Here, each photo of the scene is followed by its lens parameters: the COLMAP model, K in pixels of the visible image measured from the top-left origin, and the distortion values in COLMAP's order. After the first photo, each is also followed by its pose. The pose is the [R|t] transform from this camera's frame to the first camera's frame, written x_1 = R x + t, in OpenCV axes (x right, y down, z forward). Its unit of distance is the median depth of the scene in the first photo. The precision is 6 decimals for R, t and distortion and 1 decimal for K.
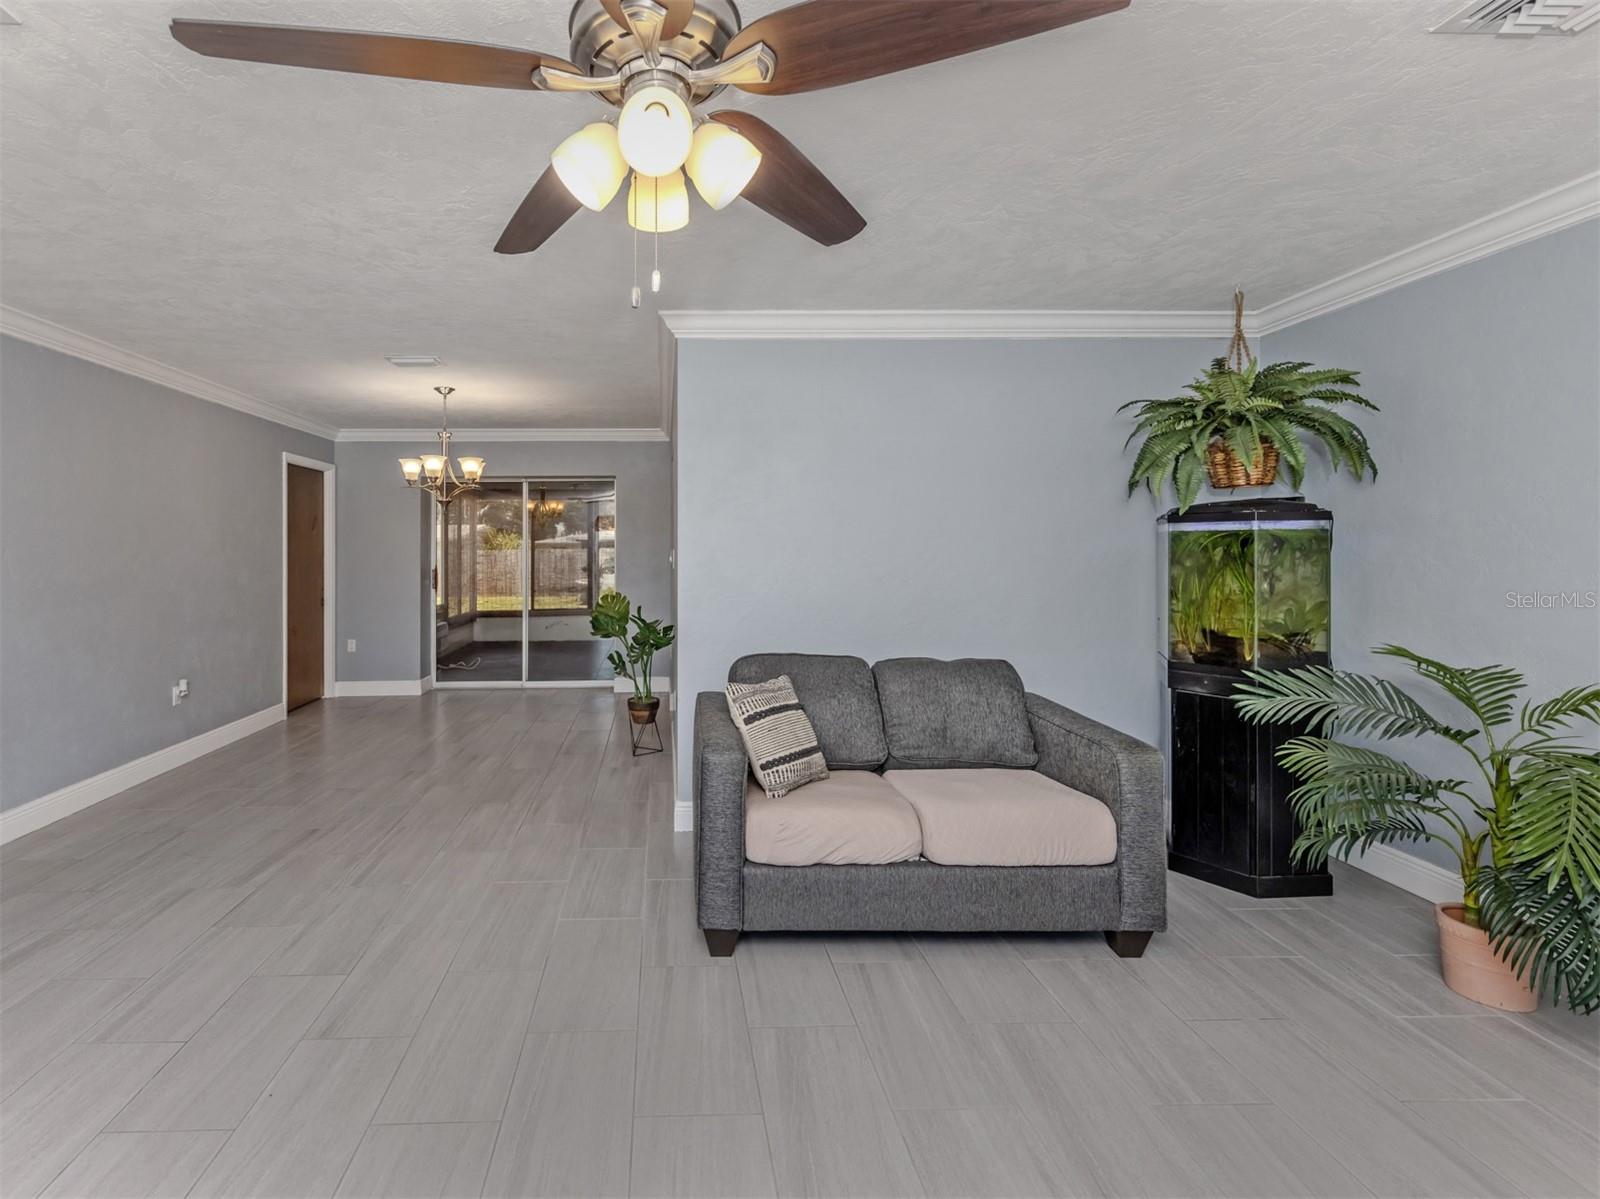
lens RADIAL K [[733.1, 0, 803.5], [0, 733.1, 556.2], [0, 0, 1]] dist [0.010908, -0.000174]
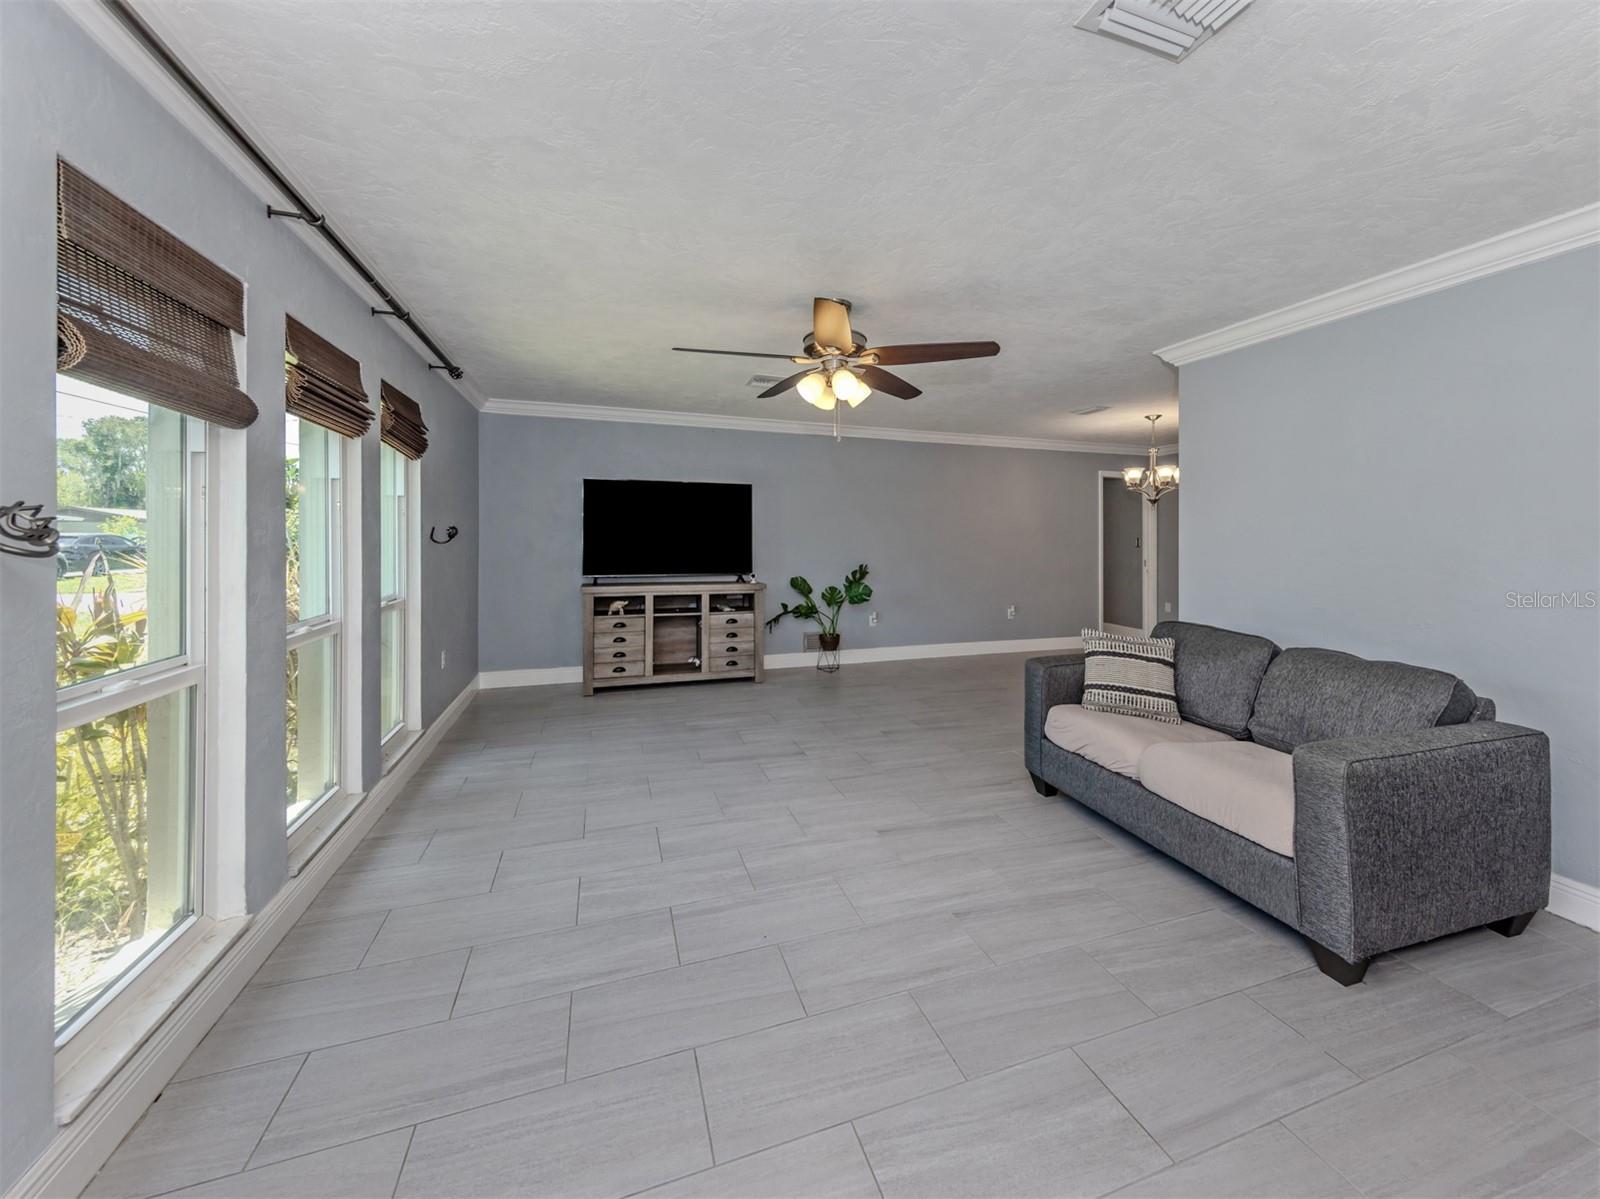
lens RADIAL K [[692.5, 0, 801.0], [0, 692.5, 556.1], [0, 0, 1]] dist [0.014649, -0.000086]
pose [[0.237861, 0.035156, -0.970663, 0.958754], [-0.014189, 0.999364, 0.032718, -0.005502], [0.971196, 0.005991, 0.238209, 0.115835]]
